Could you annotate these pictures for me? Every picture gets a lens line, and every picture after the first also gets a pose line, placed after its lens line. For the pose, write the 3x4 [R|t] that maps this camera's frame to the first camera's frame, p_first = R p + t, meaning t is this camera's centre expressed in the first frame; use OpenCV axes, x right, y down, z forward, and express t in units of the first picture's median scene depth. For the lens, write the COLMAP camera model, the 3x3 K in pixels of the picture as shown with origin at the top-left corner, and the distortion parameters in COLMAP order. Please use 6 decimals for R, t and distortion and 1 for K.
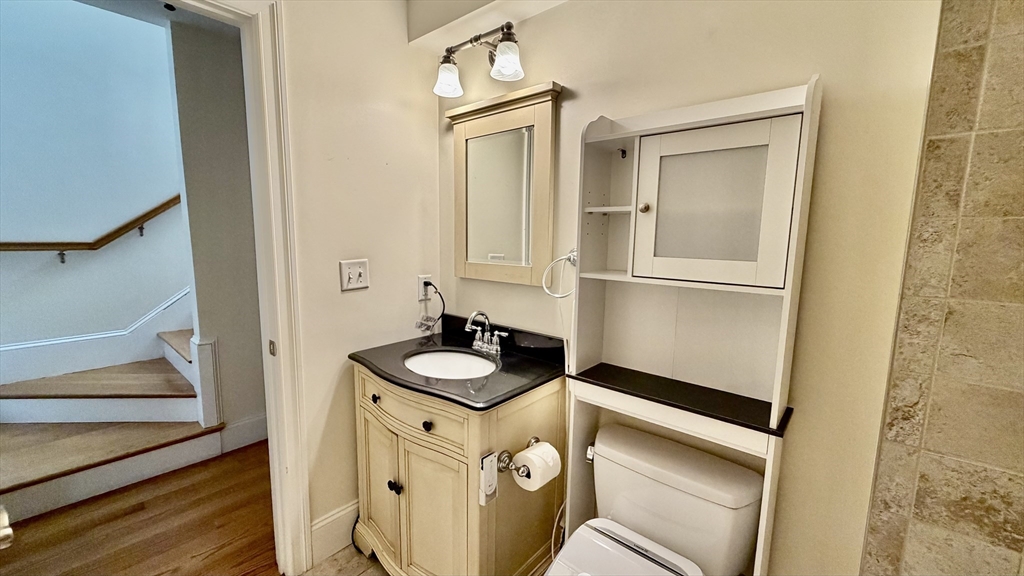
lens RADIAL K [[405.8, 0, 508.1], [0, 405.8, 287.4], [0, 0, 1]] dist [-0.000780, -0.000345]
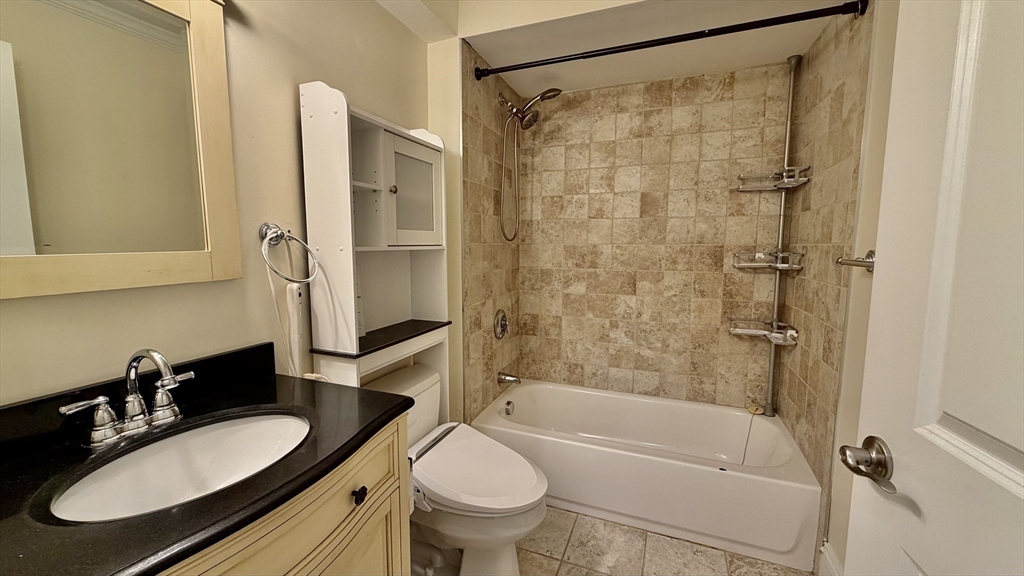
lens RADIAL K [[405.8, 0, 508.1], [0, 405.8, 287.4], [0, 0, 1]] dist [-0.000780, -0.000345]
pose [[-0.324419, -0.121551, 0.938071, -0.665298], [0.117367, 0.978873, 0.167428, -0.046195], [-0.938604, 0.164415, -0.303299, 0.736522]]
